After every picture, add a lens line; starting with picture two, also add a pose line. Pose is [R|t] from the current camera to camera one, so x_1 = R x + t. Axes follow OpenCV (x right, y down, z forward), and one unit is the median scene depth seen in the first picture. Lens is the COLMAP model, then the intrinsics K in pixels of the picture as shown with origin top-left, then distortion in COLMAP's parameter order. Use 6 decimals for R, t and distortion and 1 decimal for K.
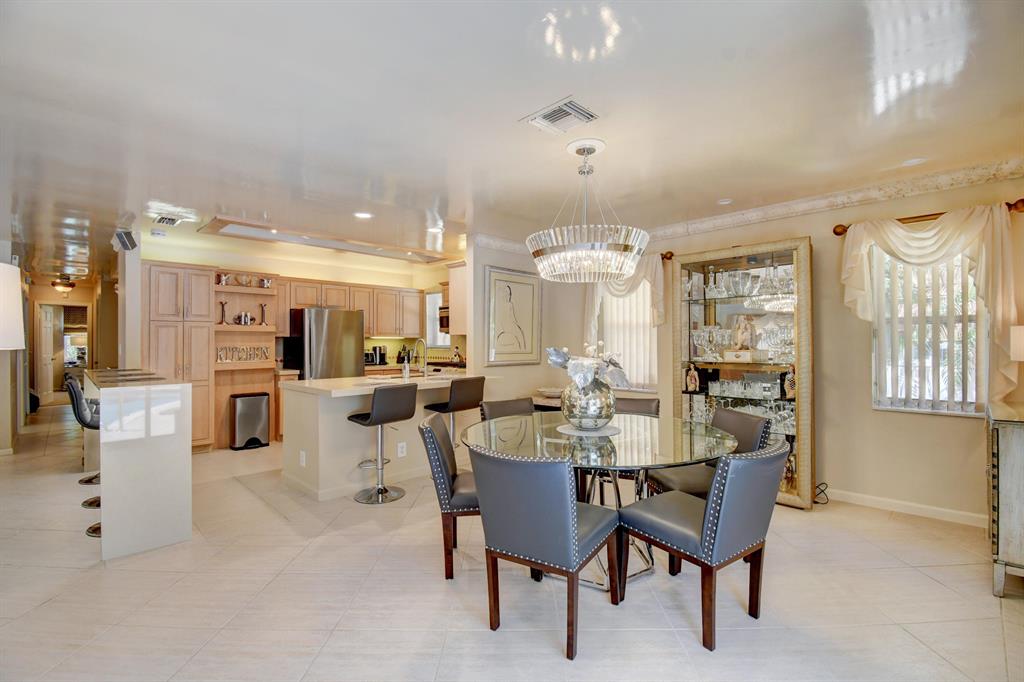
lens RADIAL K [[458.0, 0, 513.4], [0, 458.0, 341.2], [0, 0, 1]] dist [0.003345, -0.016881]
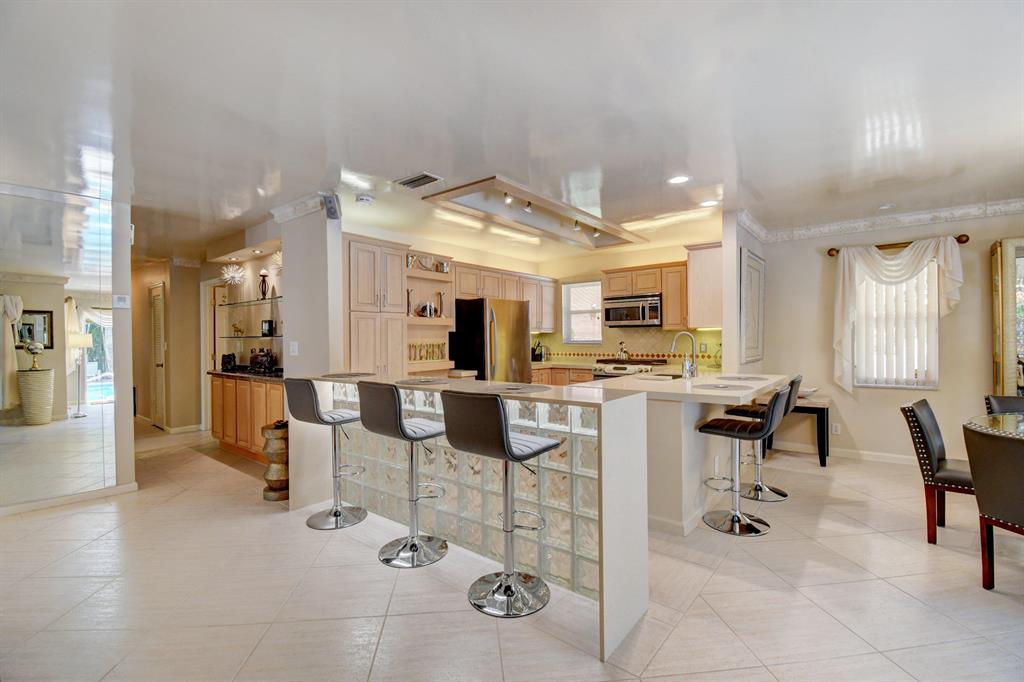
lens RADIAL K [[458.0, 0, 512.5], [0, 458.0, 337.8], [0, 0, 1]] dist [0.003345, -0.016881]
pose [[0.994378, -0.007260, 0.105636, -0.538536], [0.007253, 0.999974, 0.000450, 0.002972], [-0.105636, 0.000319, 0.994405, 0.165348]]
